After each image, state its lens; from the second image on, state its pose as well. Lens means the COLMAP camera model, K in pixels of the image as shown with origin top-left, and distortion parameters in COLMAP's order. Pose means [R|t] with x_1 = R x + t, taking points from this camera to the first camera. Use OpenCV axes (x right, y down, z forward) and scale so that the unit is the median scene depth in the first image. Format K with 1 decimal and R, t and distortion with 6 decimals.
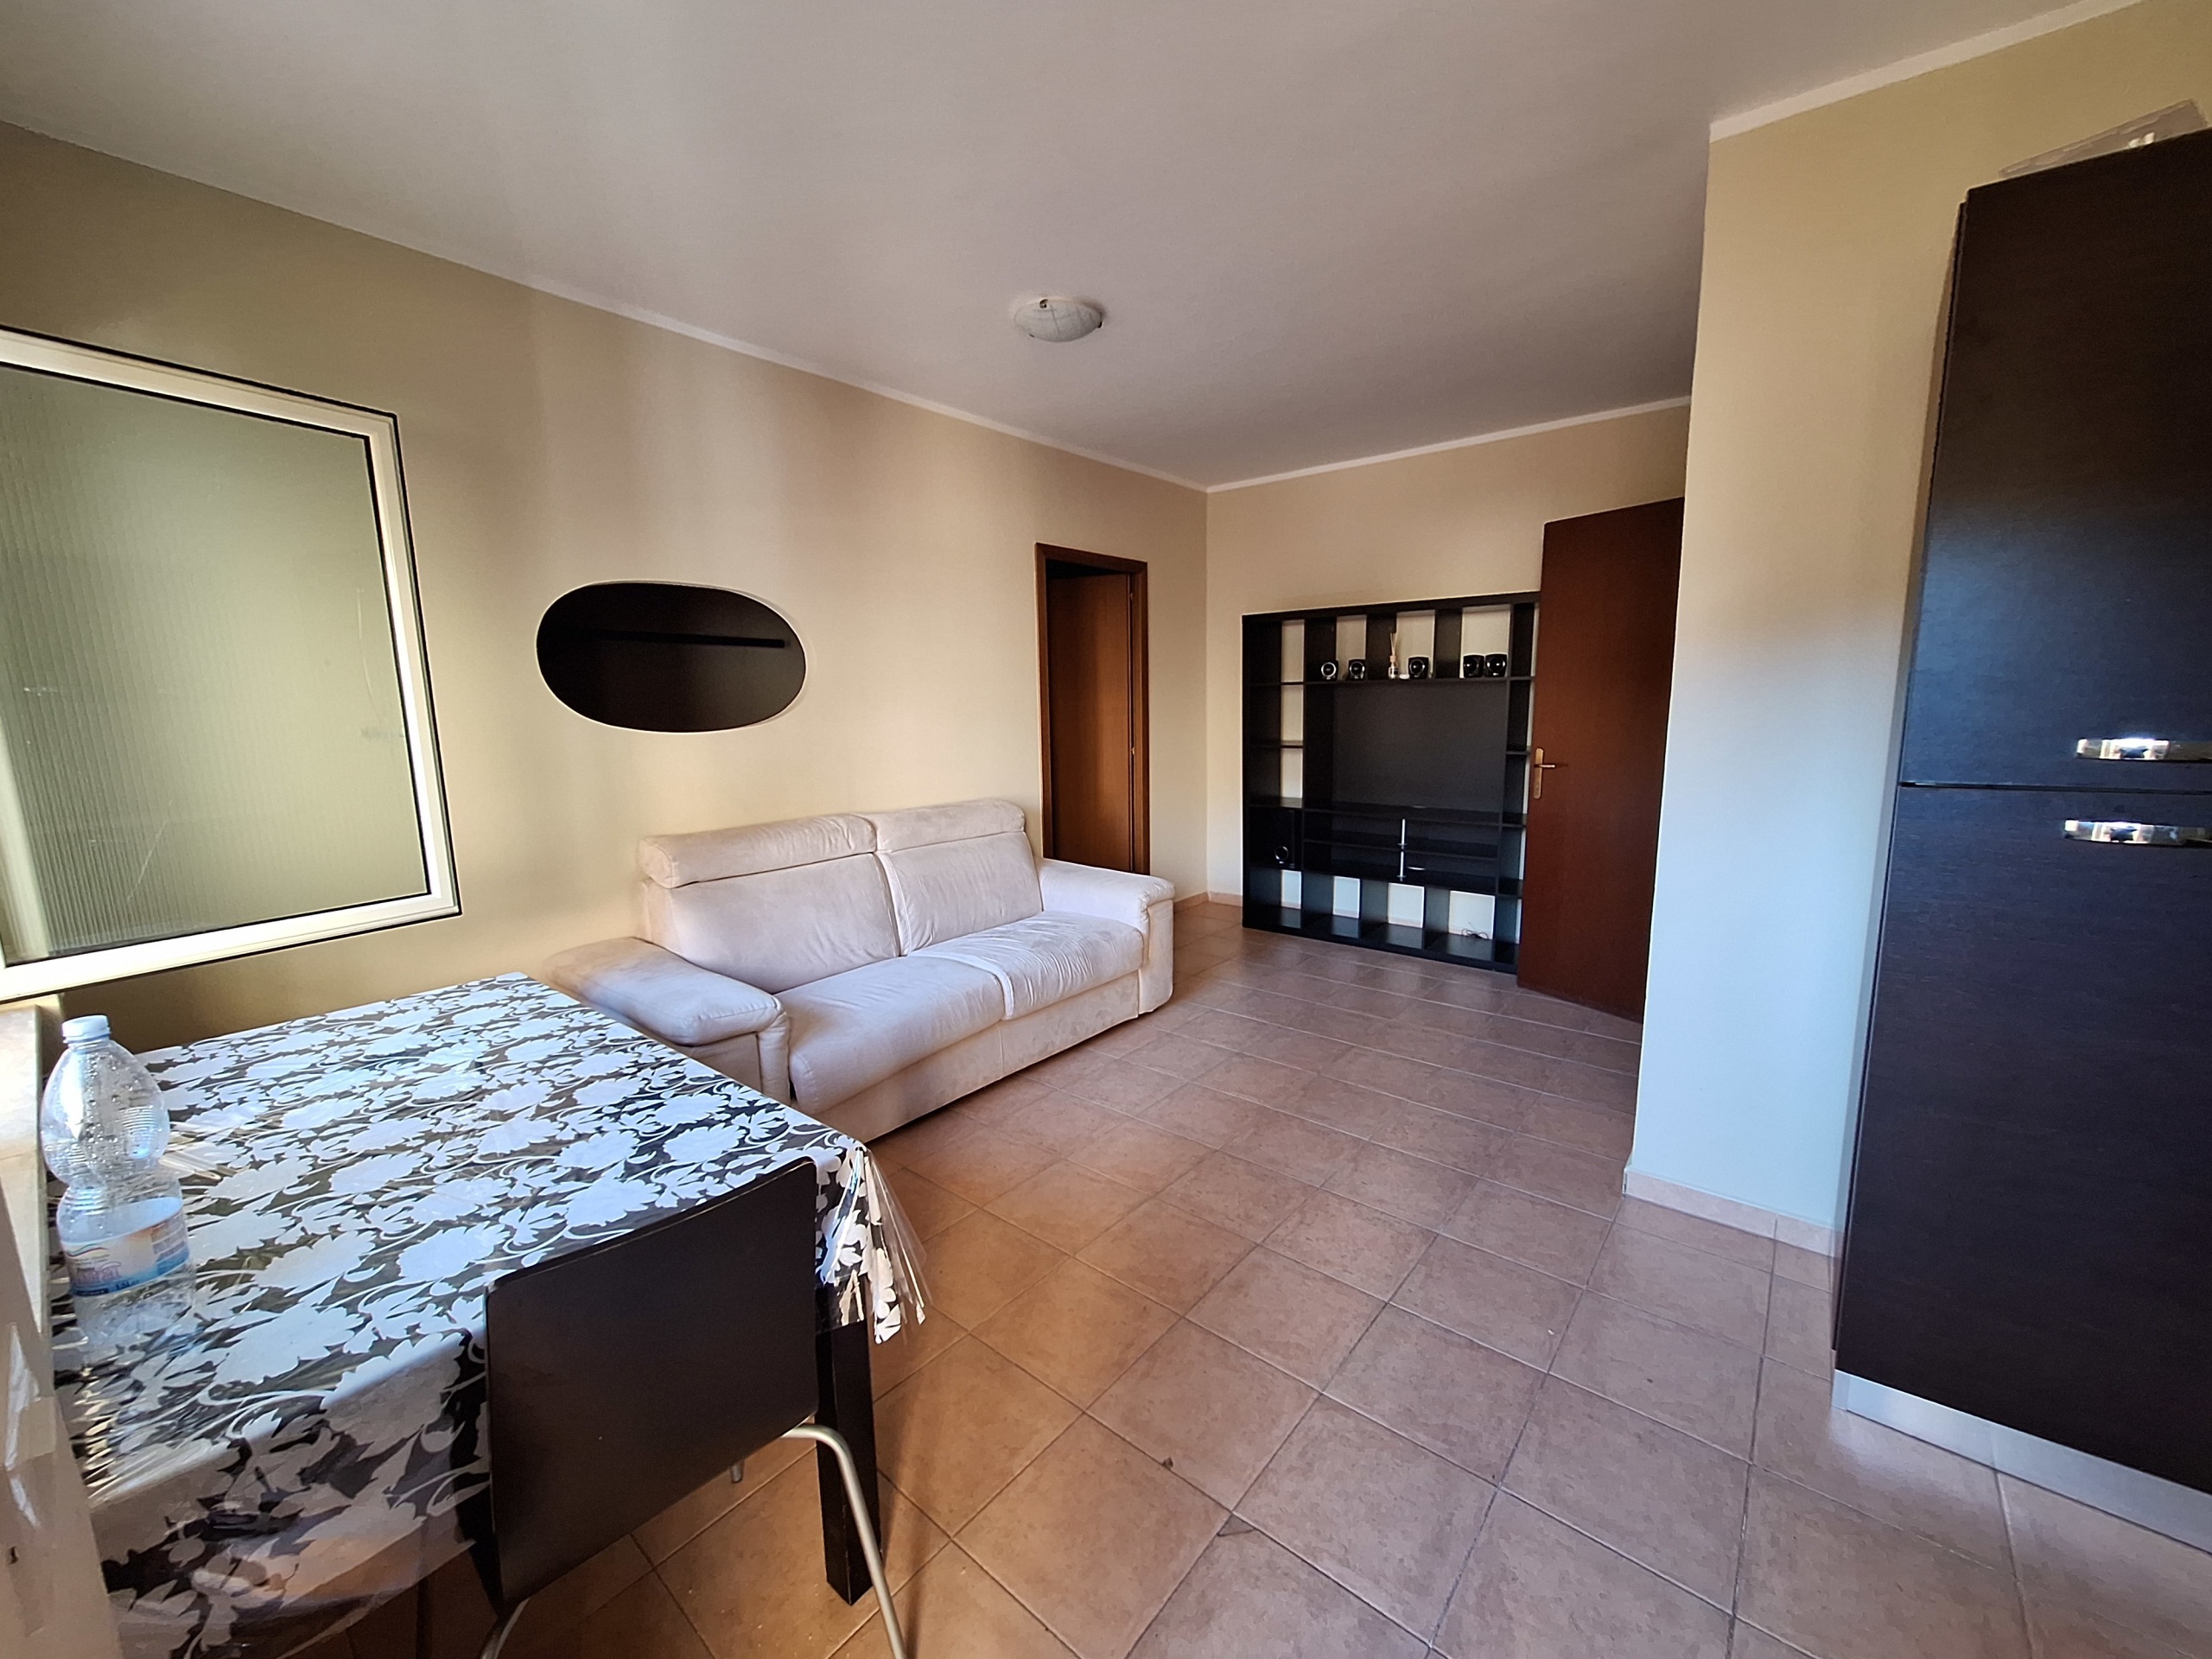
lens RADIAL K [[879.3, 0, 1106.0], [0, 879.3, 829.5], [0, 0, 1]] dist [-0.008386, 0.003655]
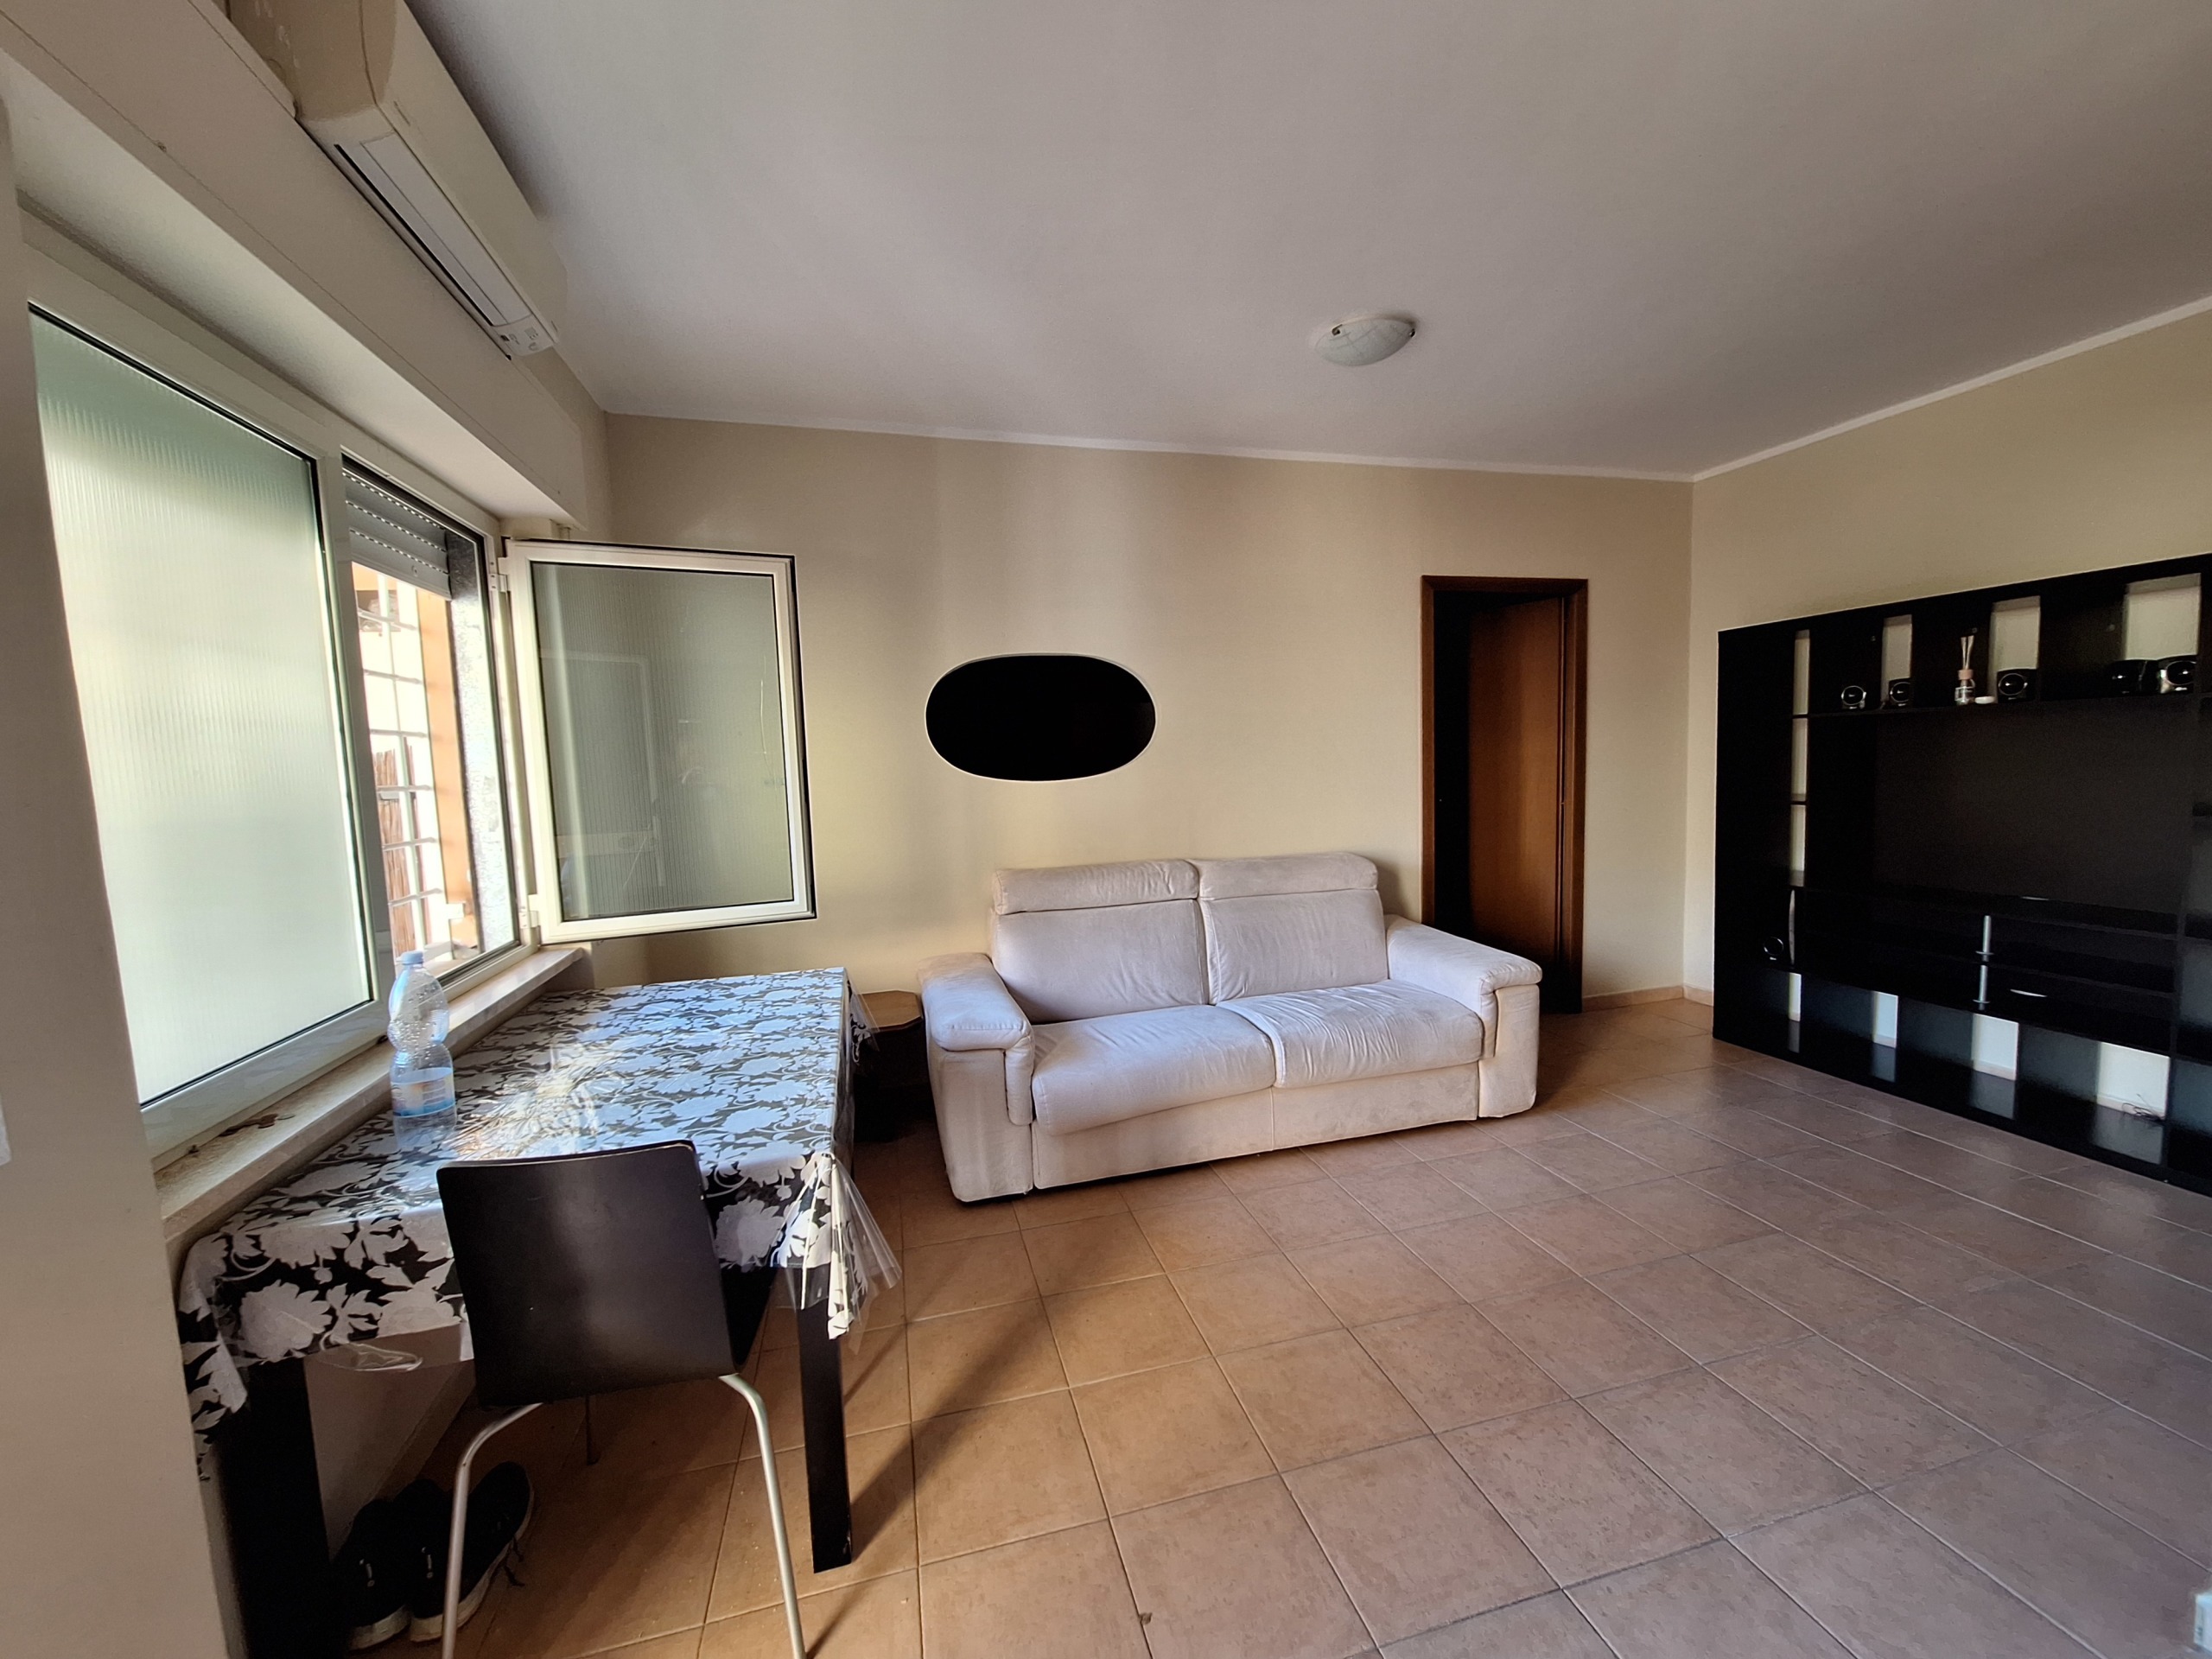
lens RADIAL K [[879.3, 0, 1106.0], [0, 879.3, 829.5], [0, 0, 1]] dist [-0.008386, 0.003655]
pose [[0.810022, 0.034754, -0.585369, 0.261990], [-0.065704, 0.997335, -0.031706, -0.015806], [0.582707, 0.064144, 0.810147, 0.110170]]
